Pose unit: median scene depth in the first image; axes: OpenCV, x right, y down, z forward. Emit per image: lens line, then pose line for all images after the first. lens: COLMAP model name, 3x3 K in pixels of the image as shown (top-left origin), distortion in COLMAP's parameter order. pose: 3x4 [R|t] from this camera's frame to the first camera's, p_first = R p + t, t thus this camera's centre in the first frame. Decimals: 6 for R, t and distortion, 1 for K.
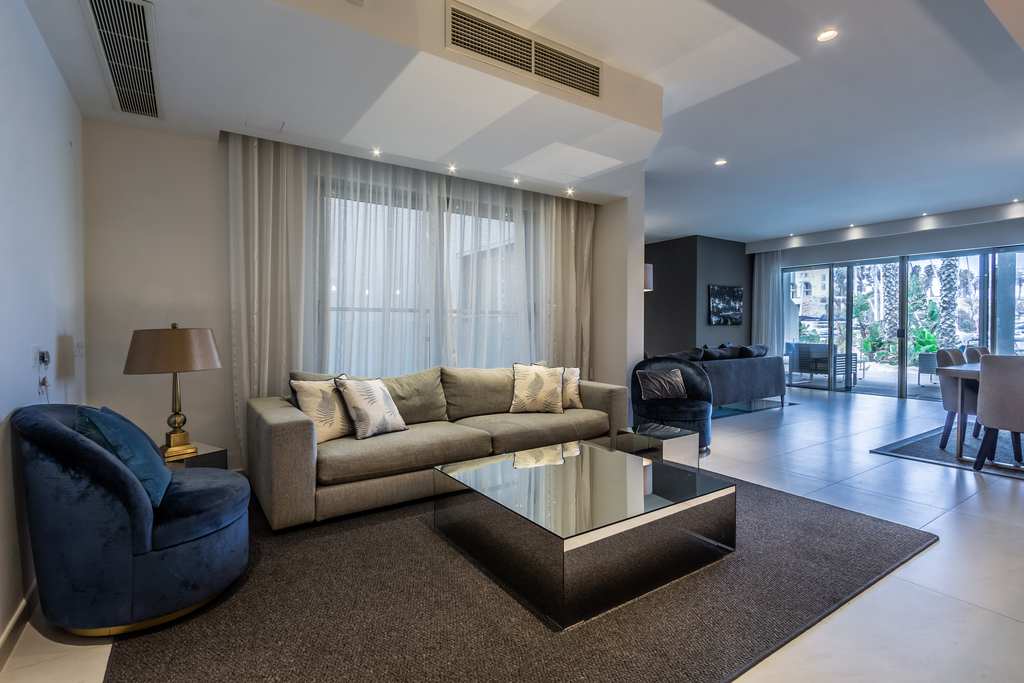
lens RADIAL K [[476.7, 0, 503.1], [0, 476.7, 332.5], [0, 0, 1]] dist [0.000851, 0.000347]
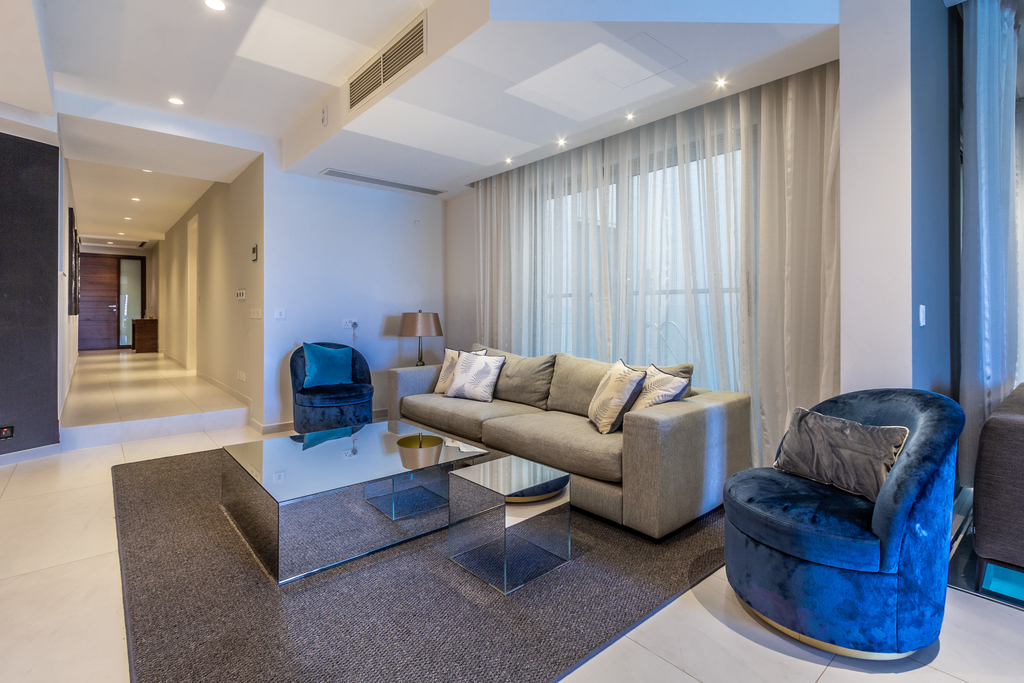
lens RADIAL K [[495.4, 0, 509.7], [0, 495.4, 309.3], [0, 0, 1]] dist [0.002633, -0.000096]
pose [[0.121805, -0.004801, -0.992542, 0.538878], [-0.011355, 0.999916, -0.006230, -0.005483], [0.992489, 0.012029, 0.121740, 0.500671]]
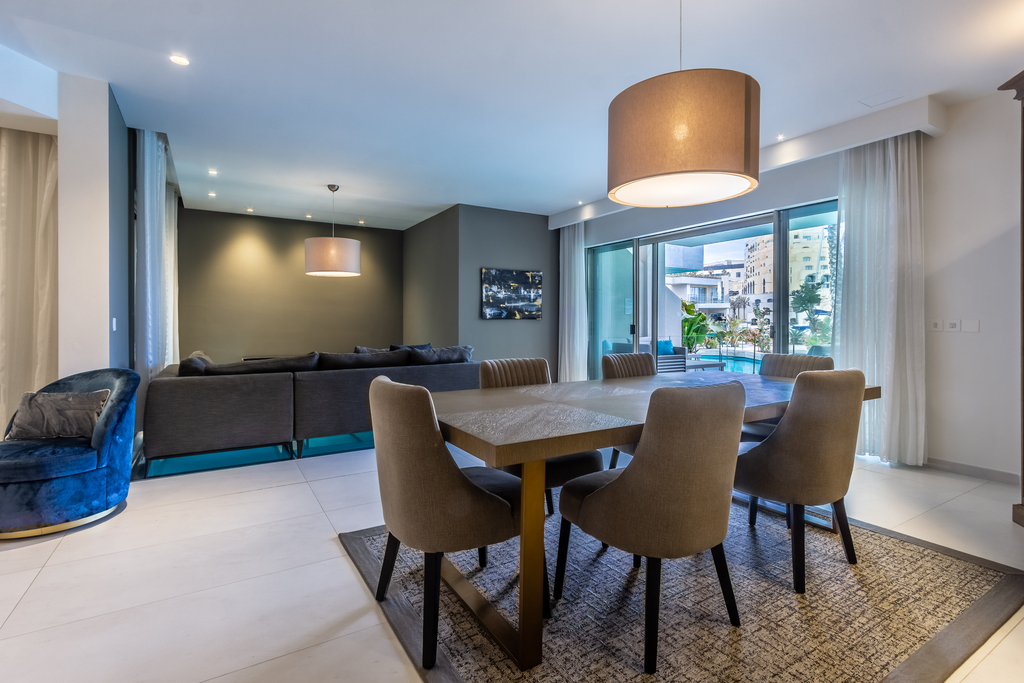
lens RADIAL K [[478.7, 0, 509.1], [0, 478.7, 324.5], [0, 0, 1]] dist [0.000786, -0.000068]
pose [[0.999280, -0.000371, -0.037928, 0.703028], [0.000169, 0.999986, -0.005310, -0.003497], [0.037929, 0.005300, 0.999266, 0.296342]]
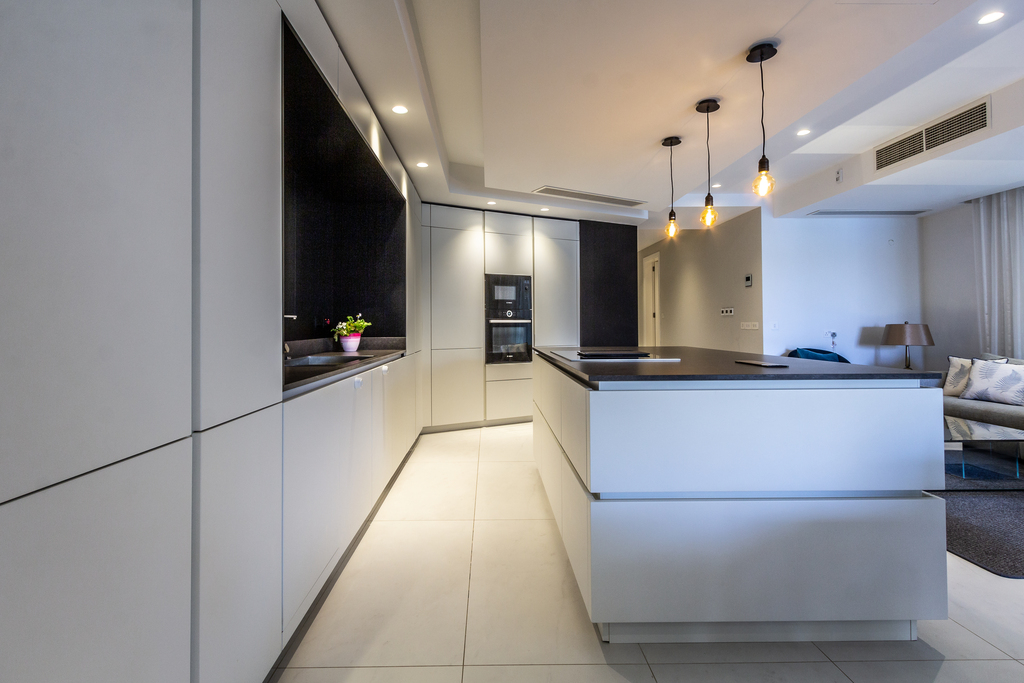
lens RADIAL K [[490.2, 0, 487.4], [0, 490.2, 314.9], [0, 0, 1]] dist [-0.000180, -0.000535]
pose [[-0.546905, -0.014954, -0.837061, 0.889066], [-0.003216, 0.999871, -0.015761, -0.003703], [0.837189, -0.005928, -0.546882, 0.298725]]
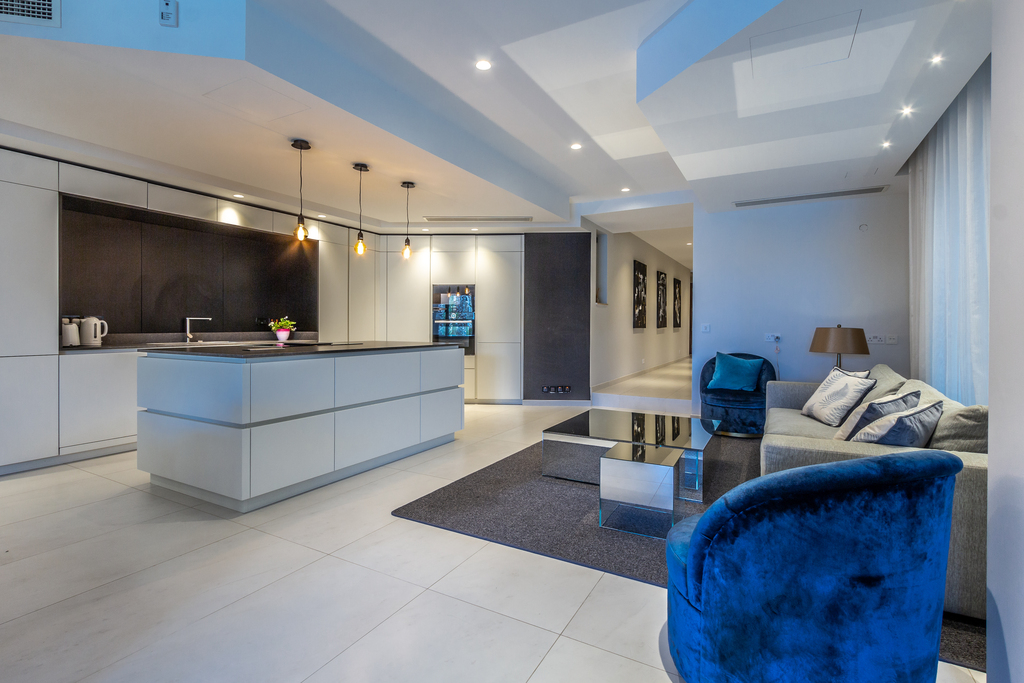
lens RADIAL K [[478.7, 0, 509.1], [0, 478.7, 324.5], [0, 0, 1]] dist [0.000786, -0.000068]
pose [[-0.887771, -0.003101, -0.460276, 0.496722], [-0.008262, 0.999924, 0.009200, -0.011284], [0.460212, 0.011971, -0.887728, 0.884508]]
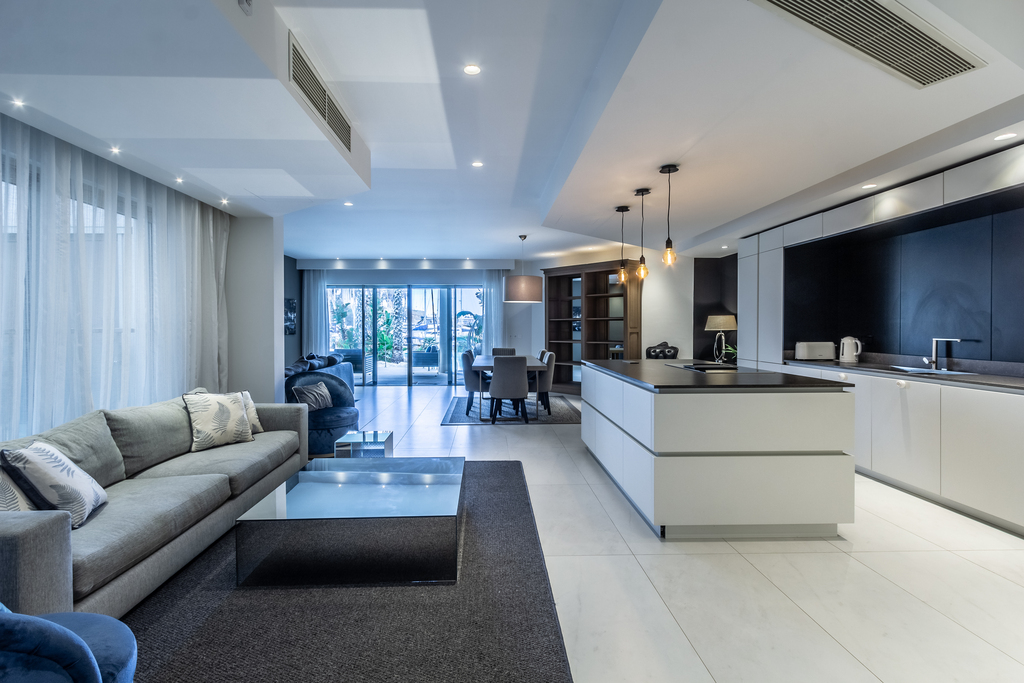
lens RADIAL K [[481.1, 0, 497.8], [0, 481.1, 333.0], [0, 0, 1]] dist [-0.000920, -0.000066]
pose [[0.521995, -0.012528, 0.852856, -0.287402], [0.012269, 0.999899, 0.007179, -0.030637], [-0.852860, 0.006716, 0.522096, 0.047161]]
